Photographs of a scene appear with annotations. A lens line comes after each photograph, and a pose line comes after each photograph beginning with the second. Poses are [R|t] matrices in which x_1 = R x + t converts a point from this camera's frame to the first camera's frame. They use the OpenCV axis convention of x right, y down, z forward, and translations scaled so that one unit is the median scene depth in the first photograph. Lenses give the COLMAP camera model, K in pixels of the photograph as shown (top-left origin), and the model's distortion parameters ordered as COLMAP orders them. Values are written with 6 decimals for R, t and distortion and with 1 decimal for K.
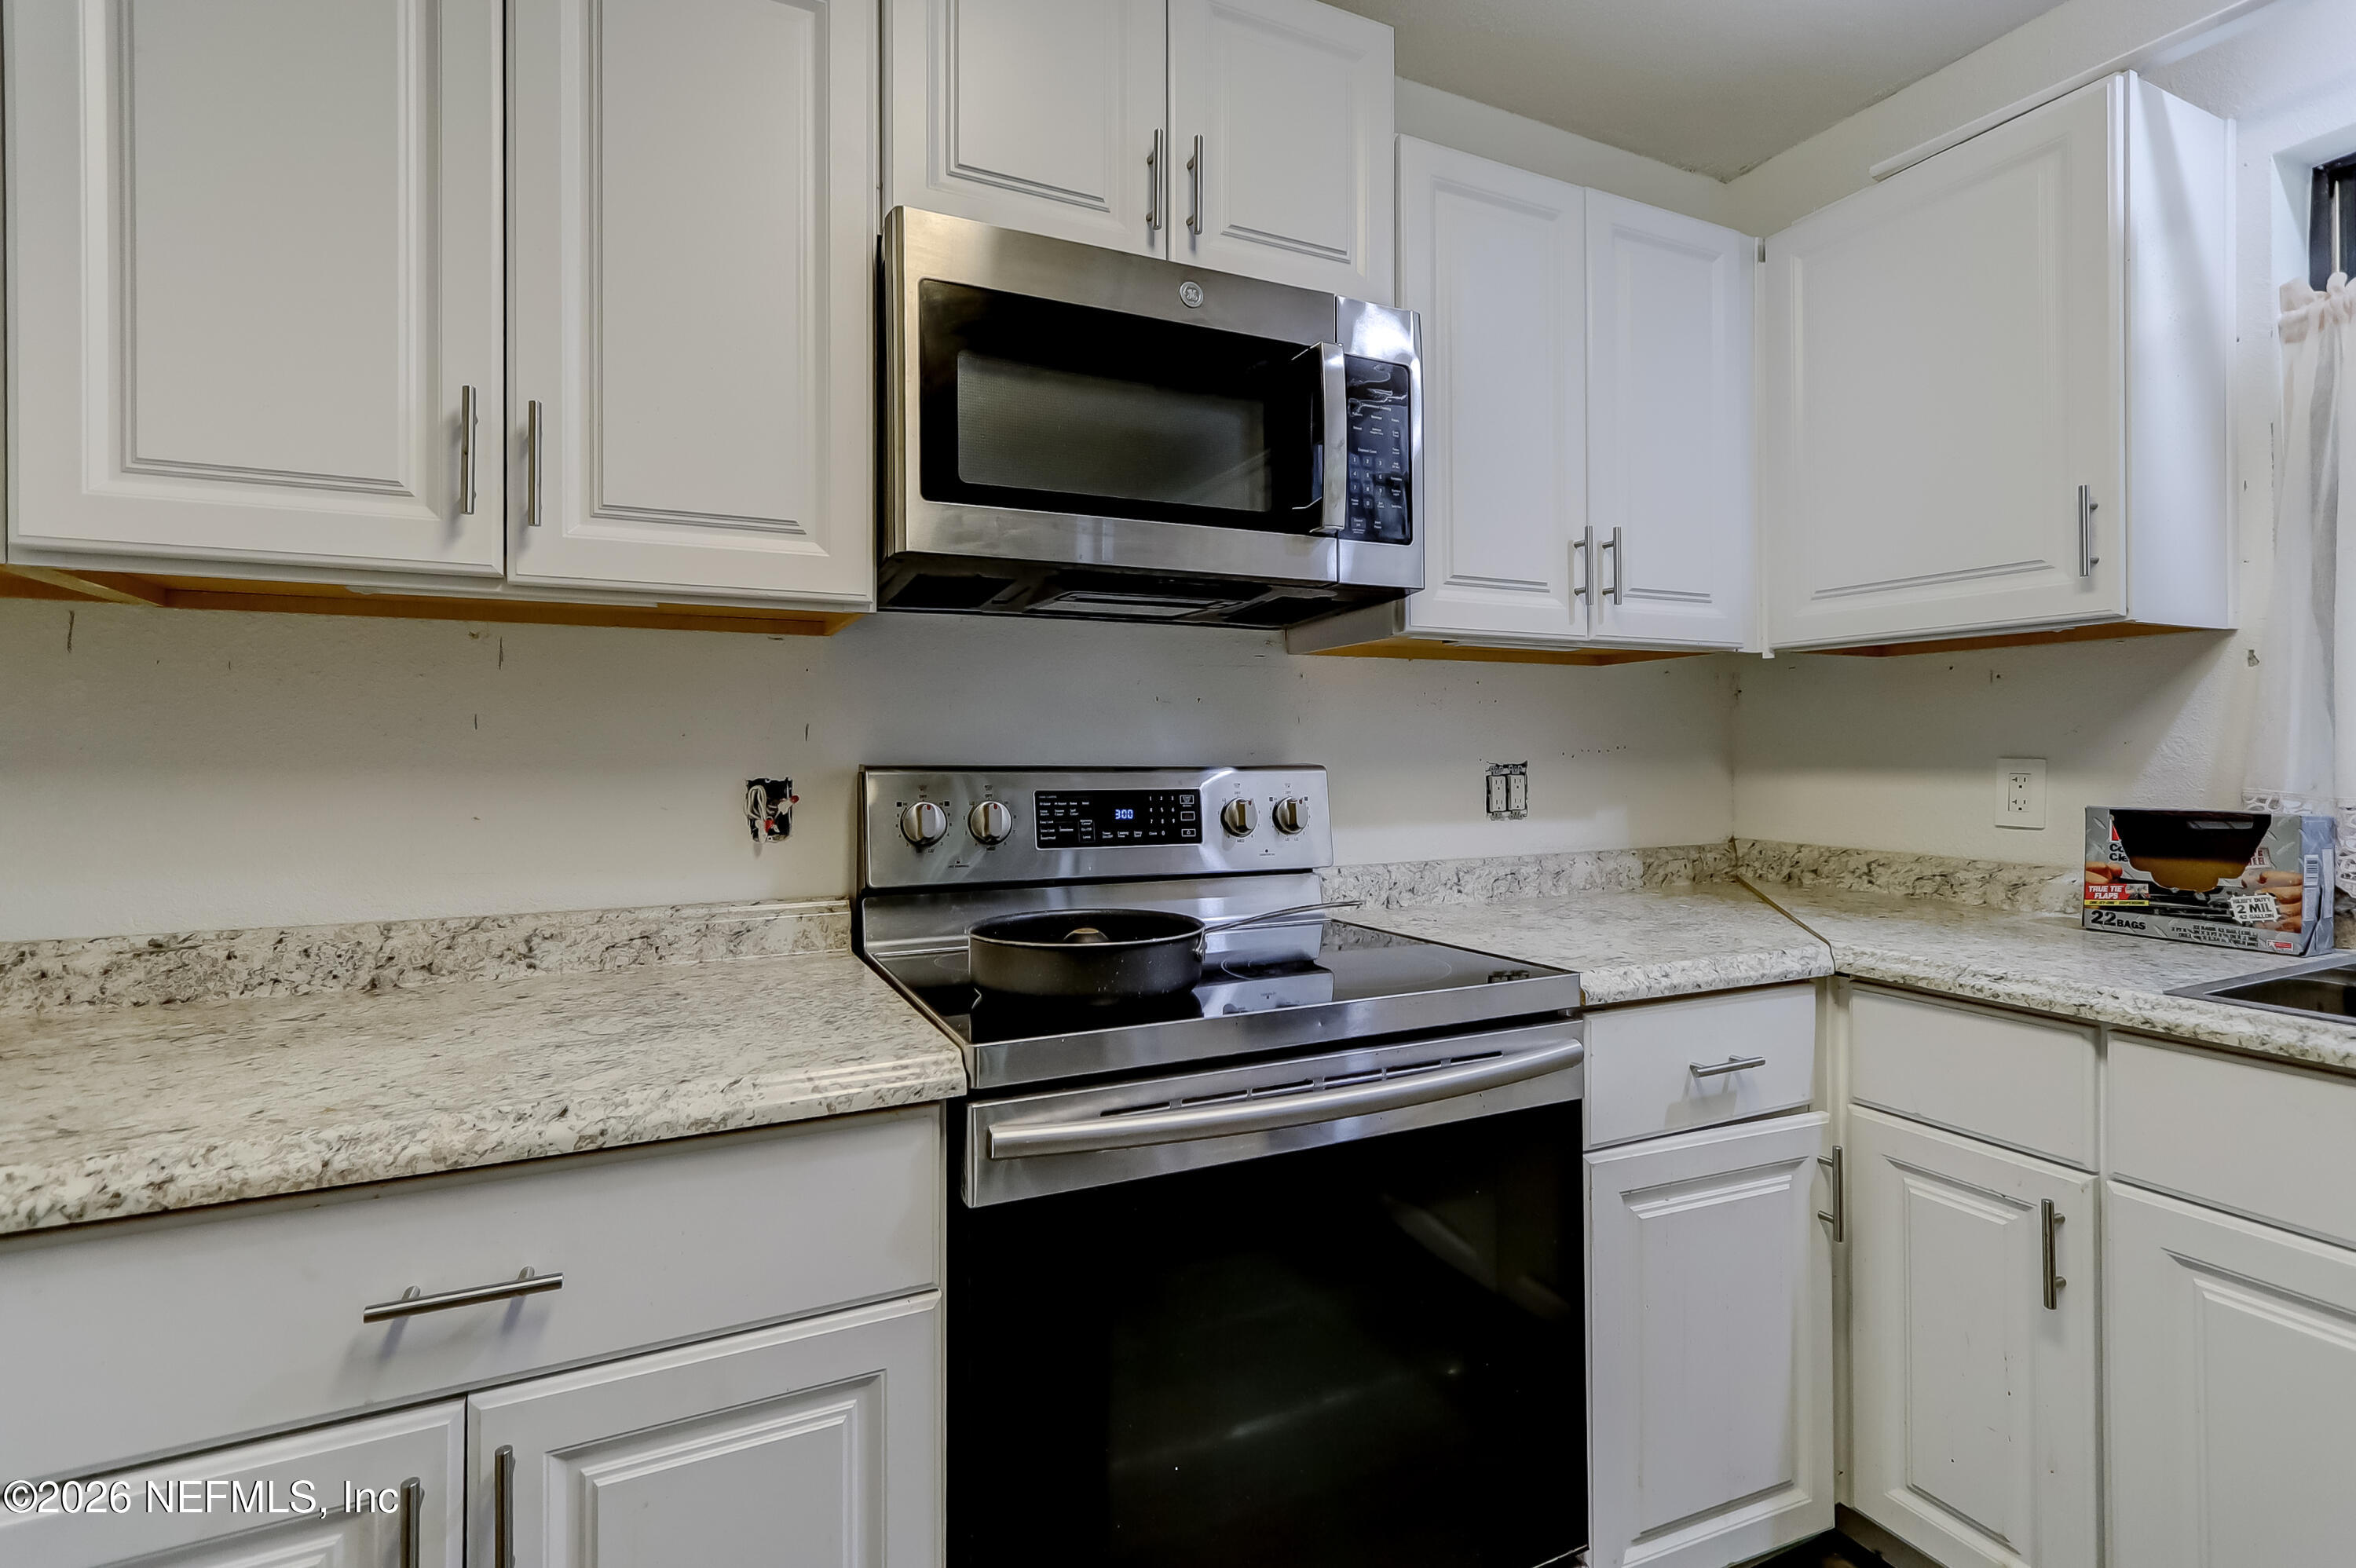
lens RADIAL K [[1090.9, 0, 1169.5], [0, 1090.9, 759.5], [0, 0, 1]] dist [-0.002874, 0.000129]
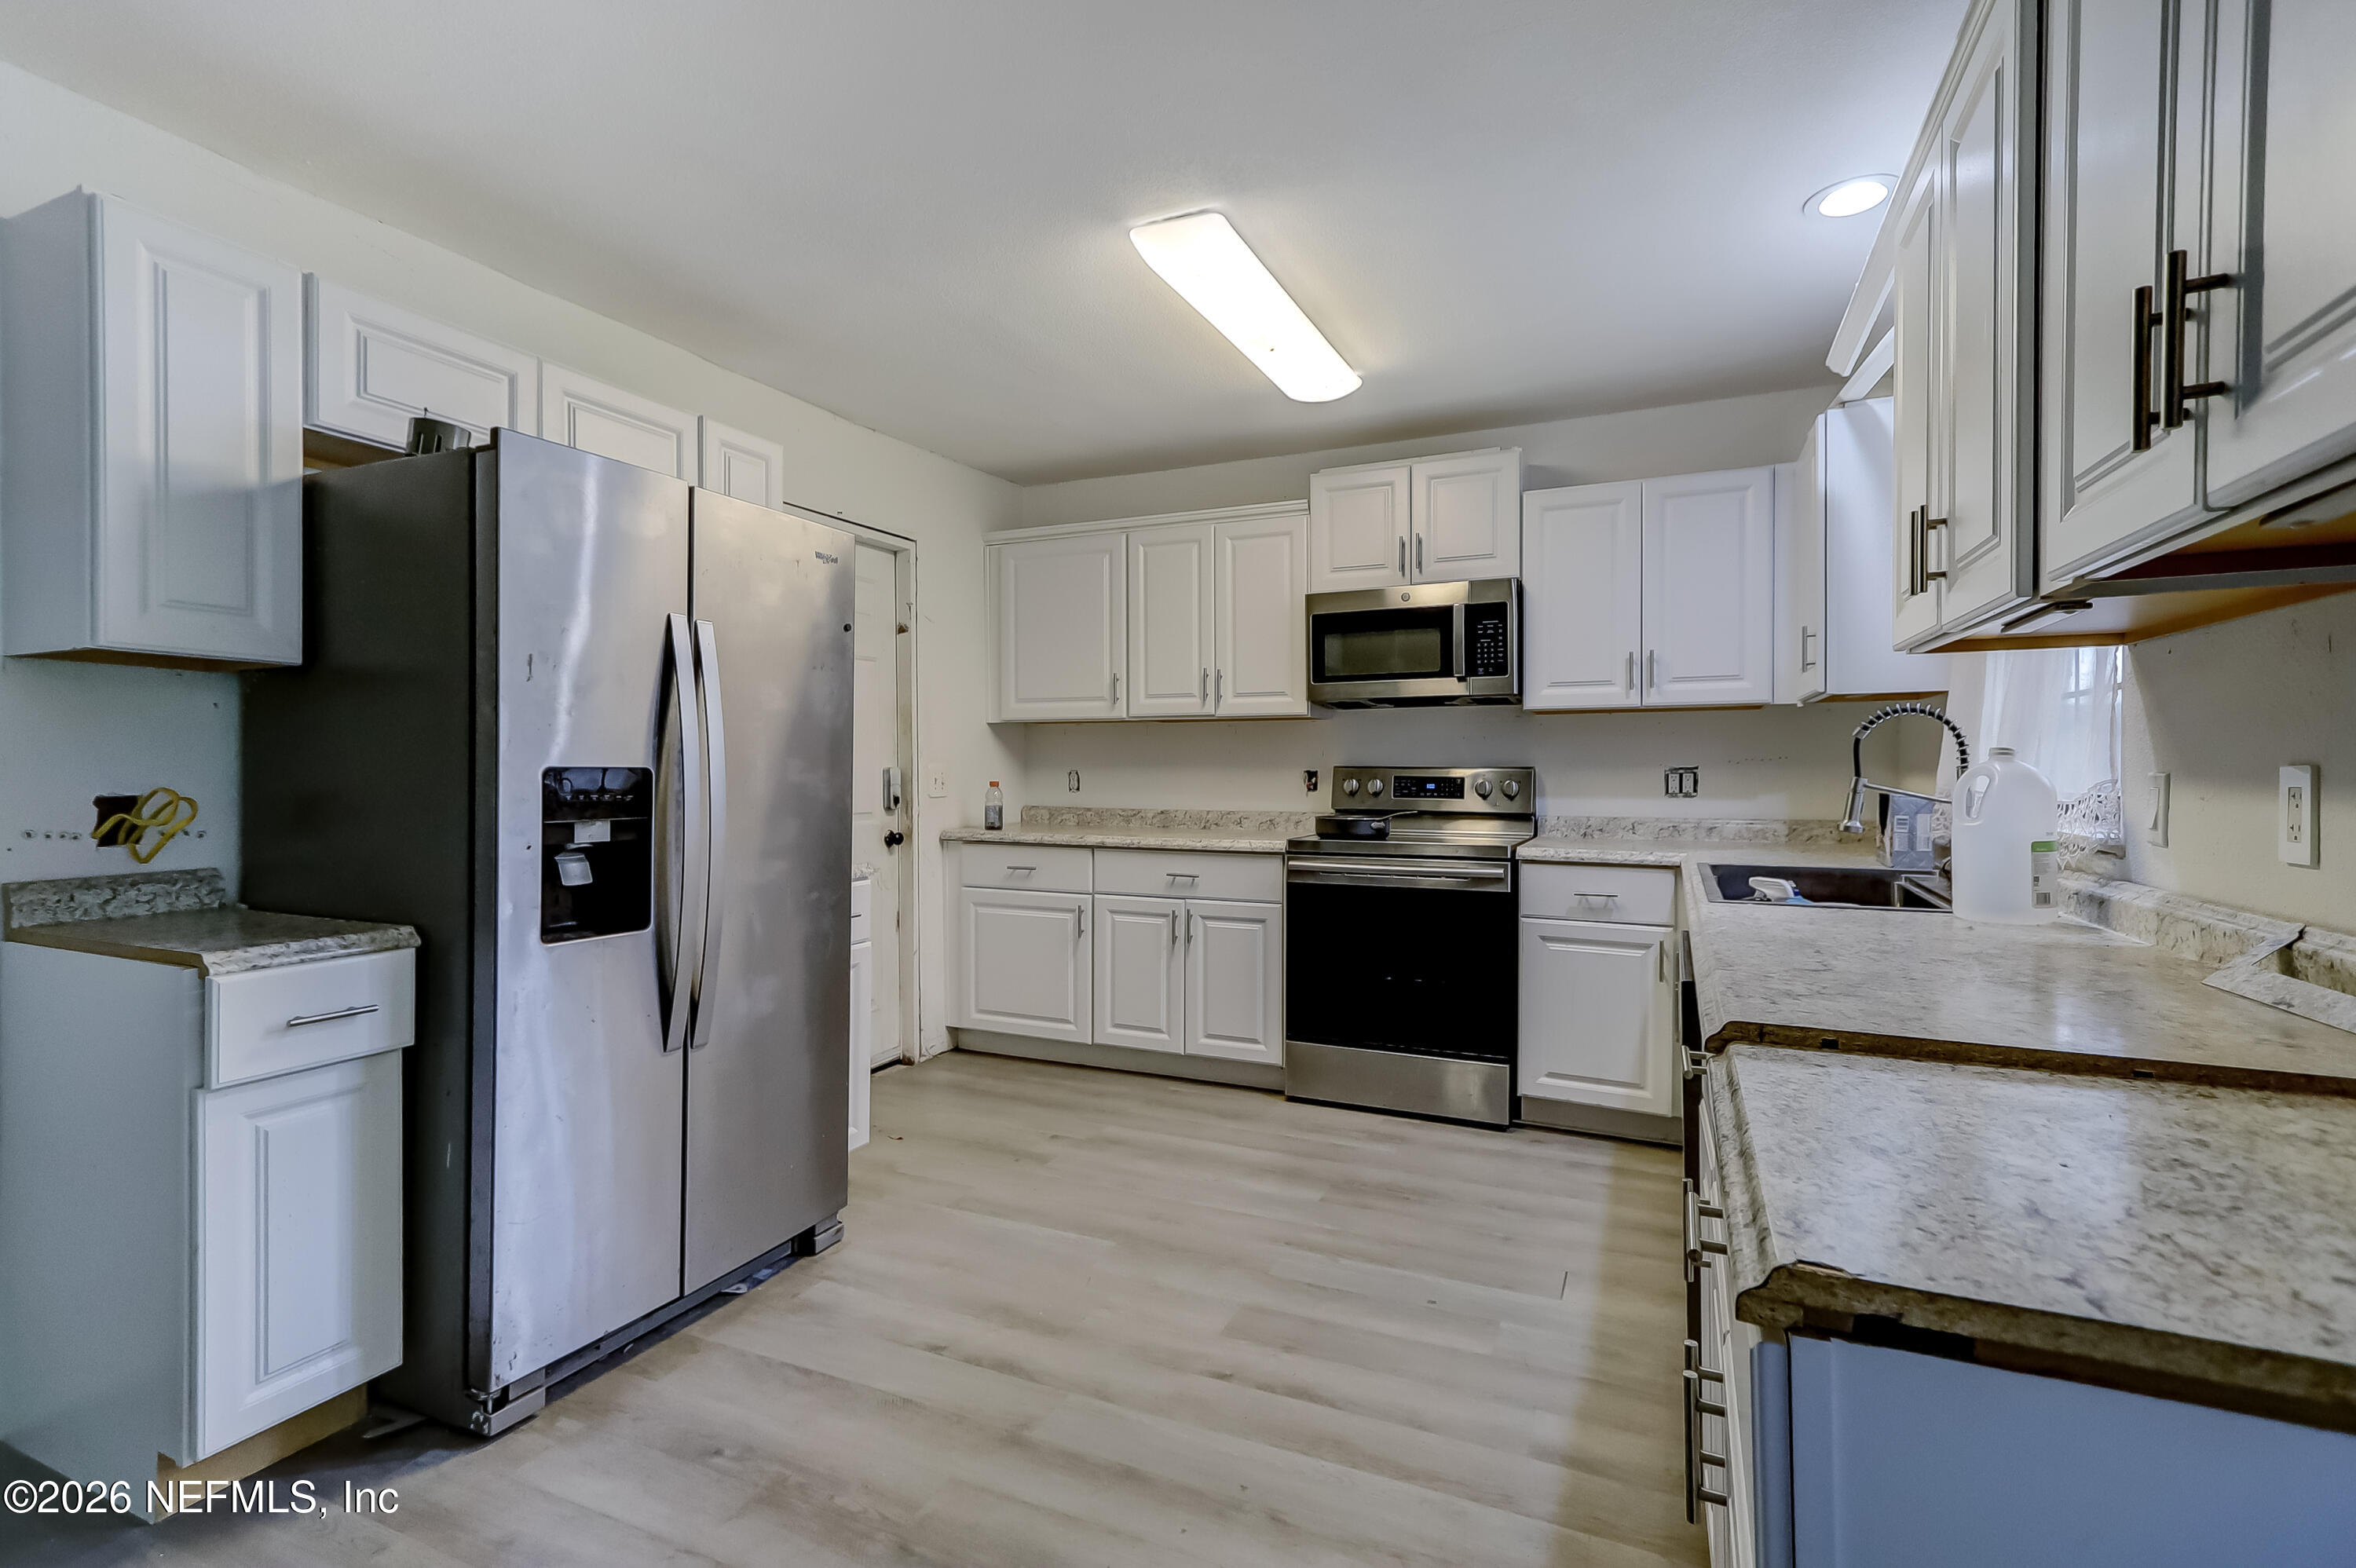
lens RADIAL K [[1090.9, 0, 1169.5], [0, 1090.9, 759.5], [0, 0, 1]] dist [-0.002874, 0.000129]
pose [[0.633413, -0.005765, -0.773792, 1.791633], [-0.005515, 0.999913, -0.011965, 0.027098], [0.773794, 0.011846, 0.633326, -1.228414]]
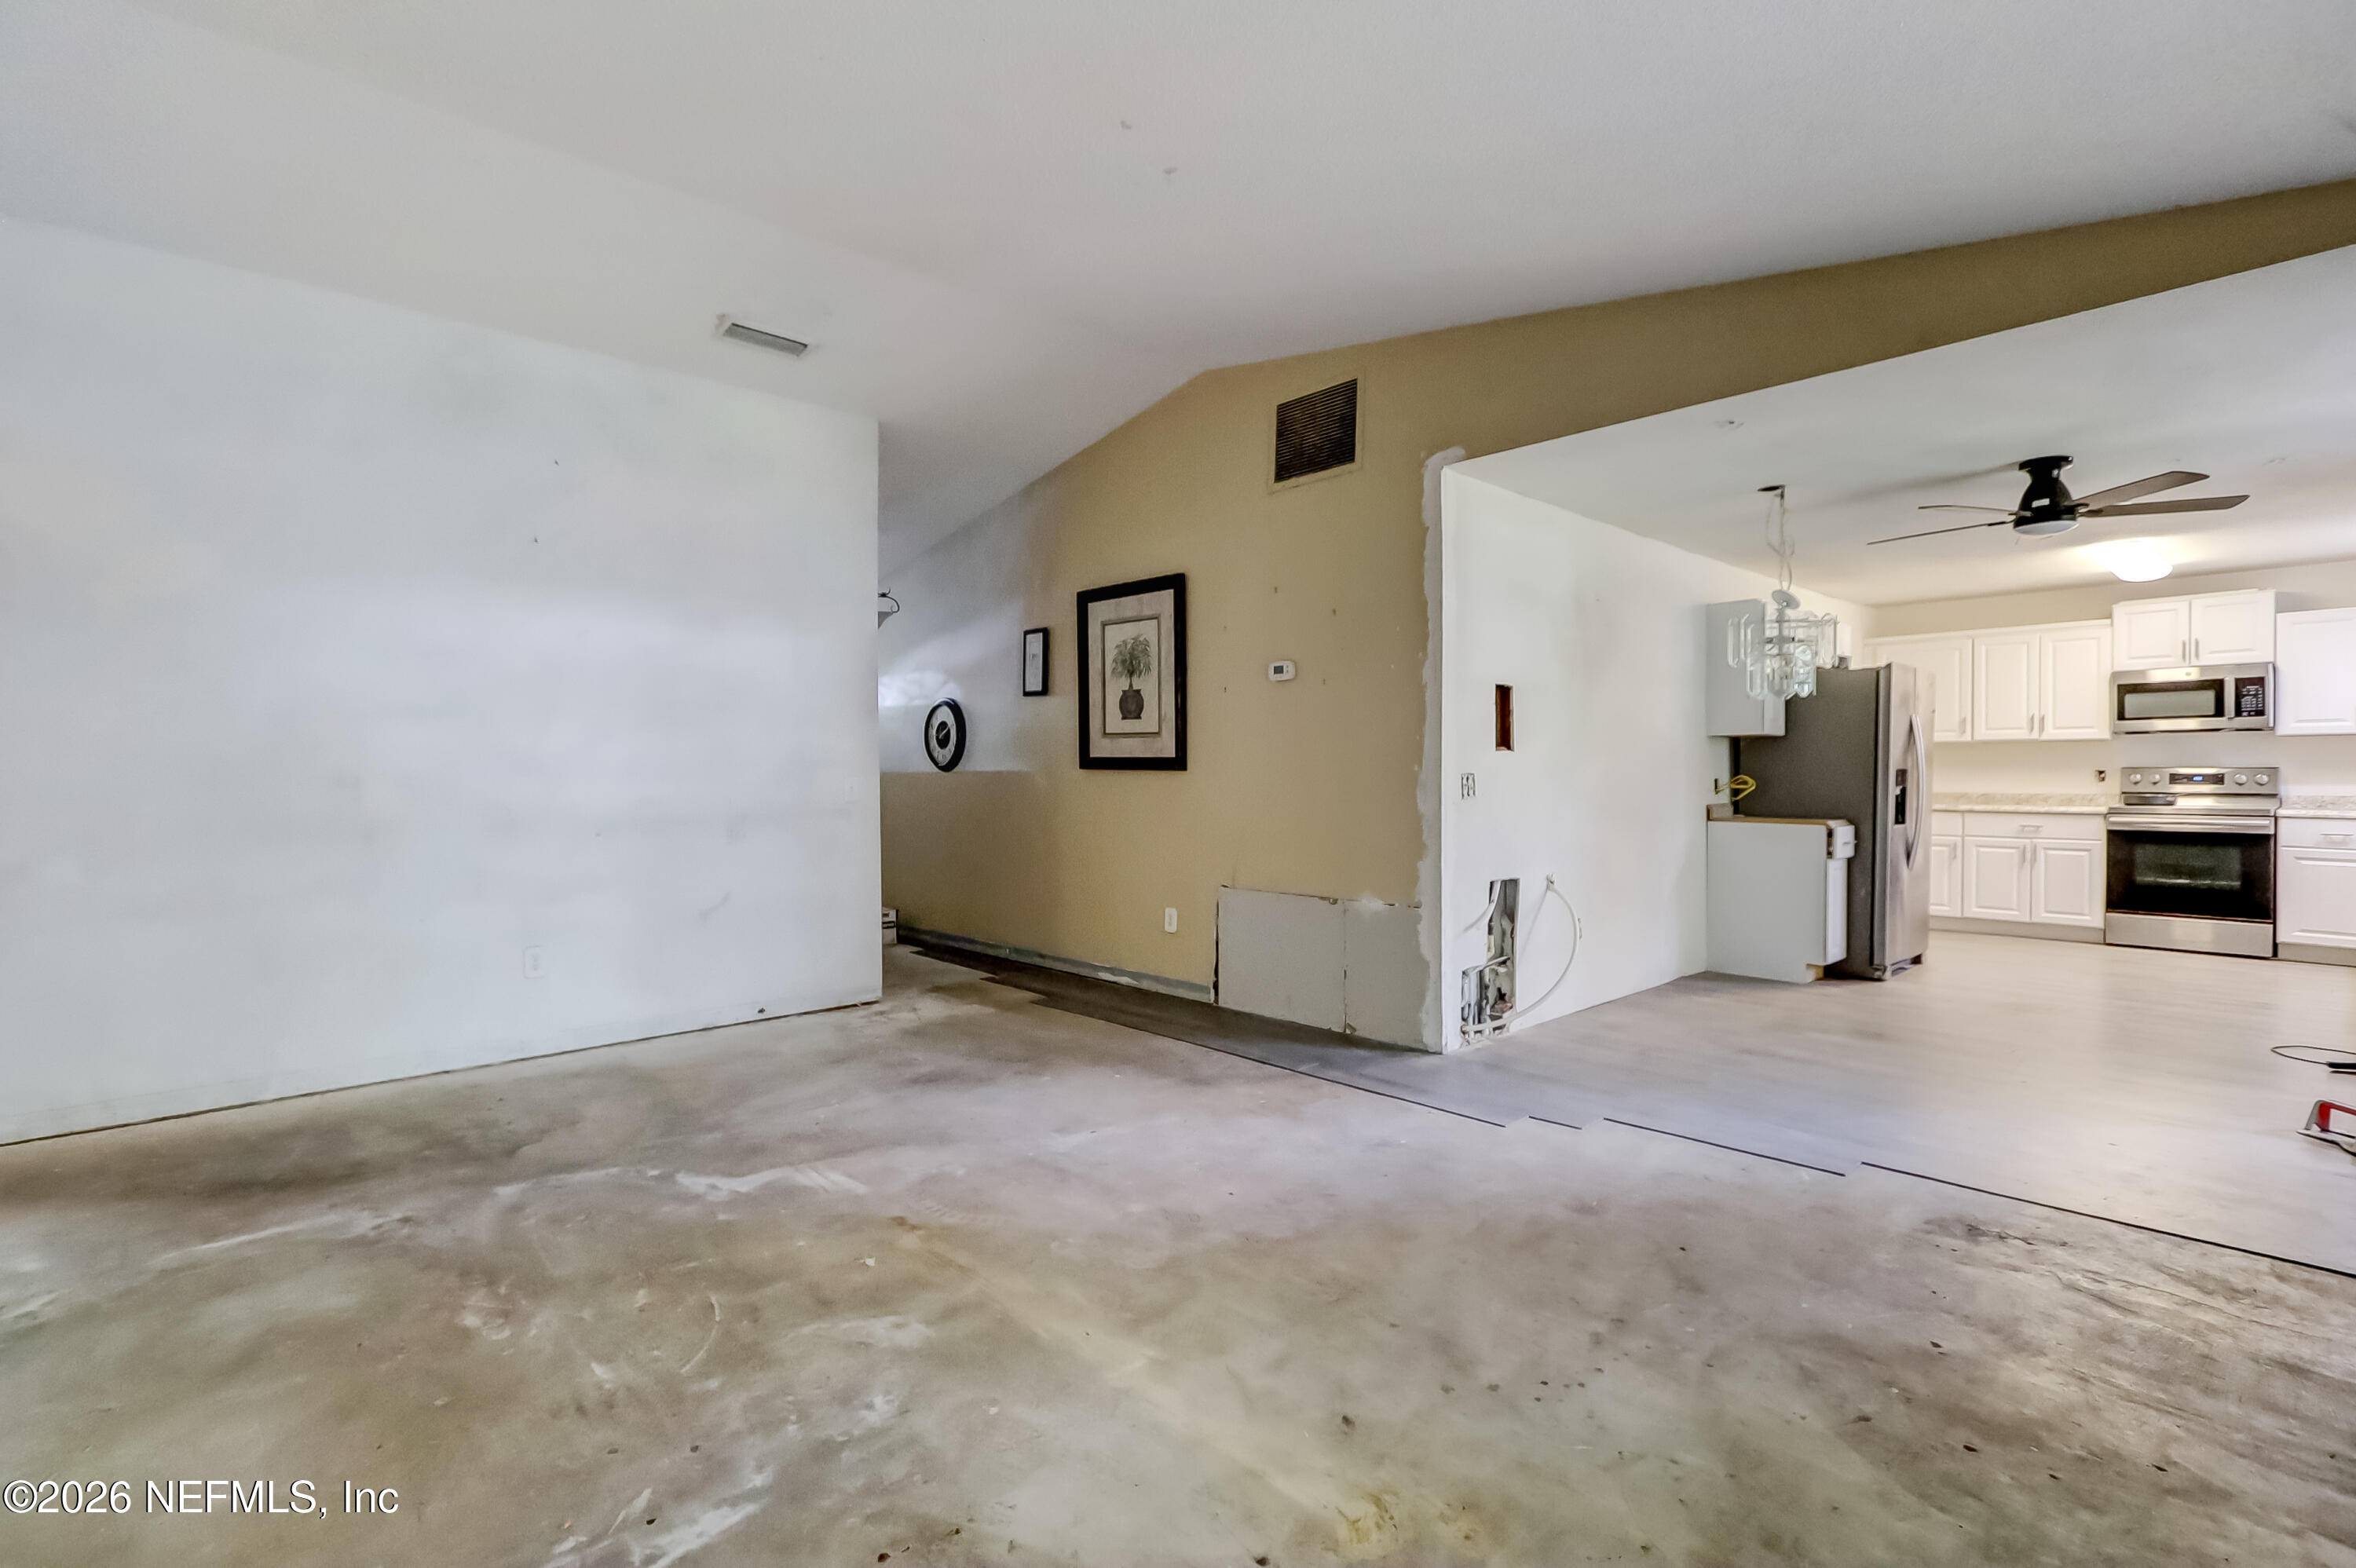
lens RADIAL K [[1061.4, 0, 1178.0], [0, 1061.4, 784.0], [0, 0, 1]] dist [-0.000391, 0.000160]
pose [[0.286769, 0.010452, -0.957943, 3.379980], [0.002385, 0.999930, 0.011624, 0.018091], [0.957997, -0.005618, 0.286724, -4.871016]]
